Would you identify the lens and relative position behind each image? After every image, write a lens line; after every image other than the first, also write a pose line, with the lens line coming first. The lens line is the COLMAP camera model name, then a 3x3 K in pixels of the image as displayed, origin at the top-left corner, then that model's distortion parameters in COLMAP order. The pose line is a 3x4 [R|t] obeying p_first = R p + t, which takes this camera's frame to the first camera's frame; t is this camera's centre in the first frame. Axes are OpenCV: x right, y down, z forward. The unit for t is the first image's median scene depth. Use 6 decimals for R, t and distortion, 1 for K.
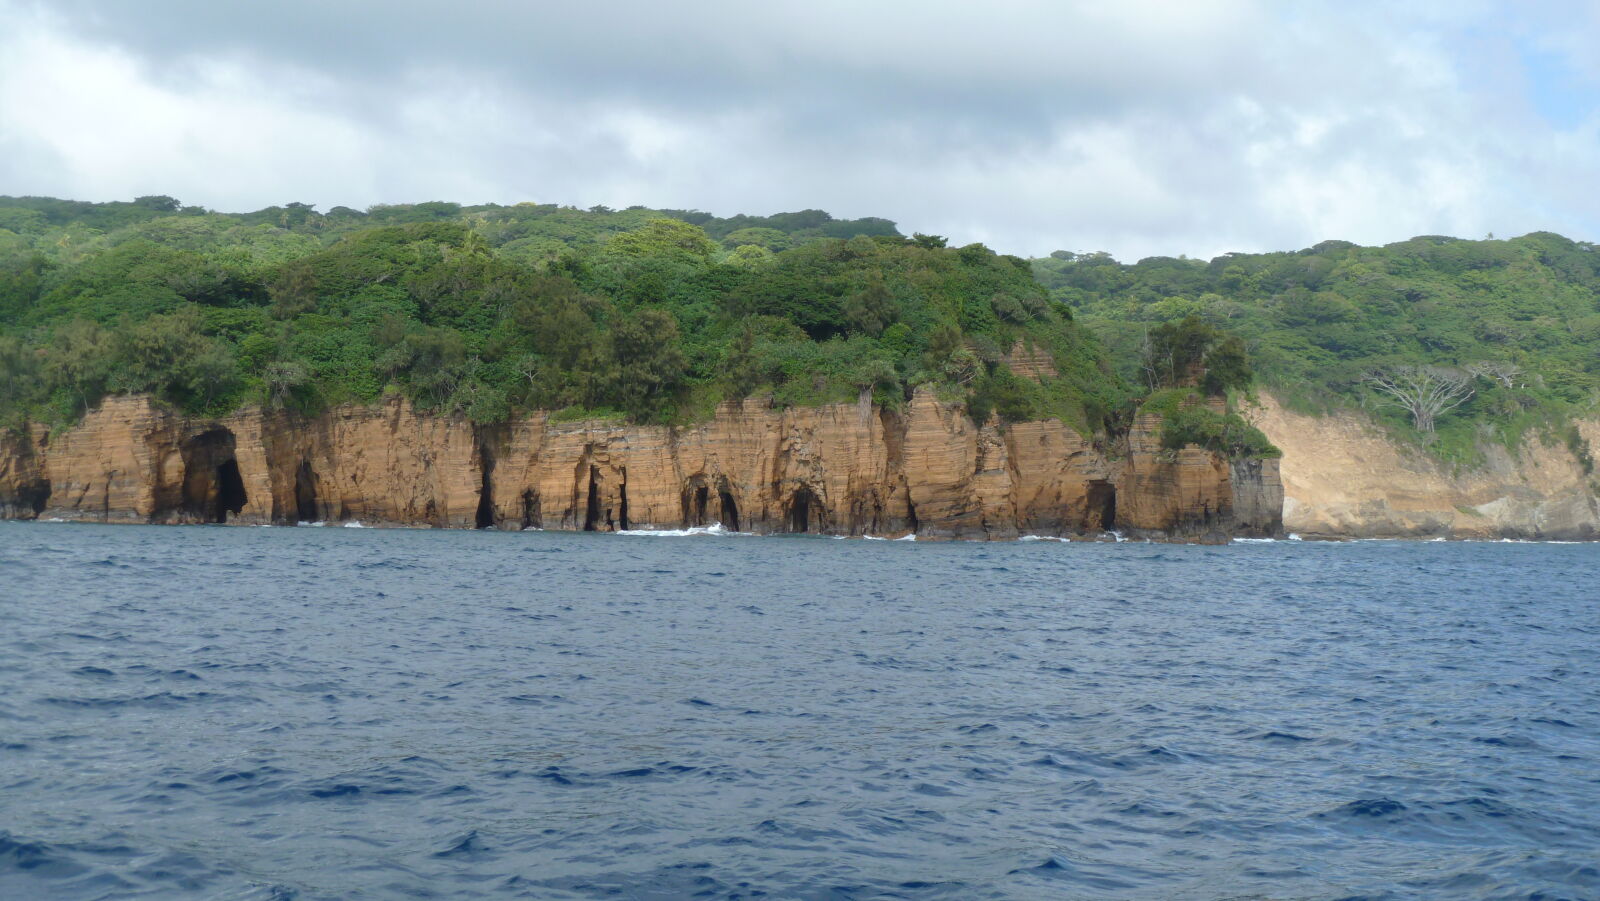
lens RADIAL K [[2417.3, 0, 800.3], [0, 2417.3, 449.3], [0, 0, 1]] dist [0.012190, 0.000000]
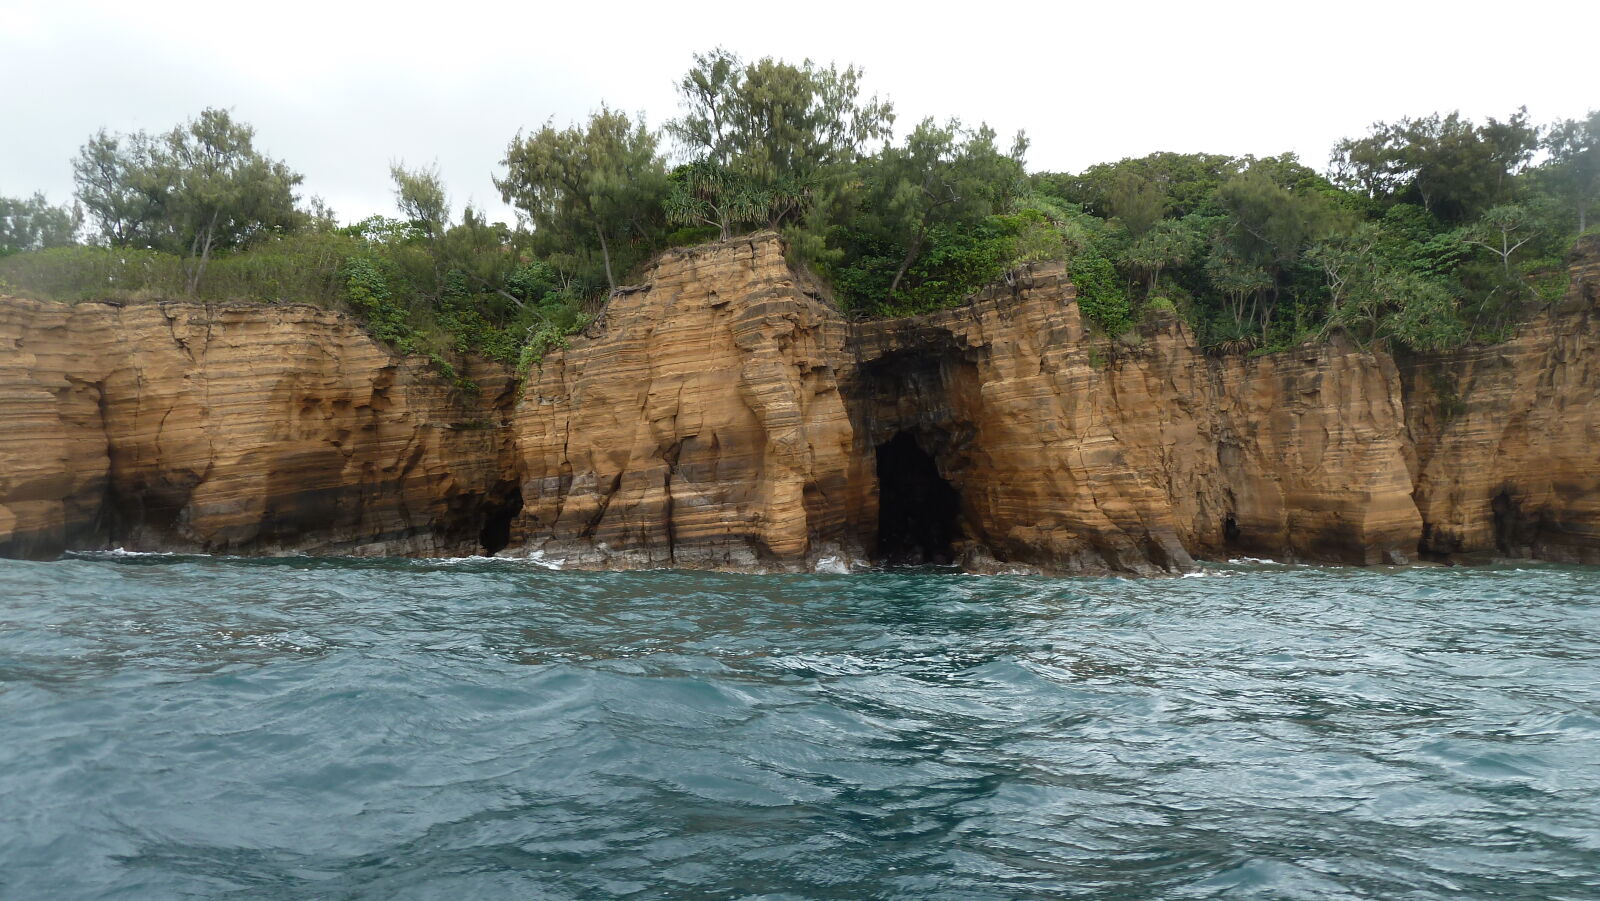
lens RADIAL K [[1171.9, 0, 798.8], [0, 1171.9, 453.1], [0, 0, 1]] dist [-0.009889, -0.001079]
pose [[0.998101, -0.018096, -0.058882, -0.253474], [0.014869, 0.998388, -0.054779, 0.021341], [0.059778, 0.053799, 0.996761, 0.812436]]
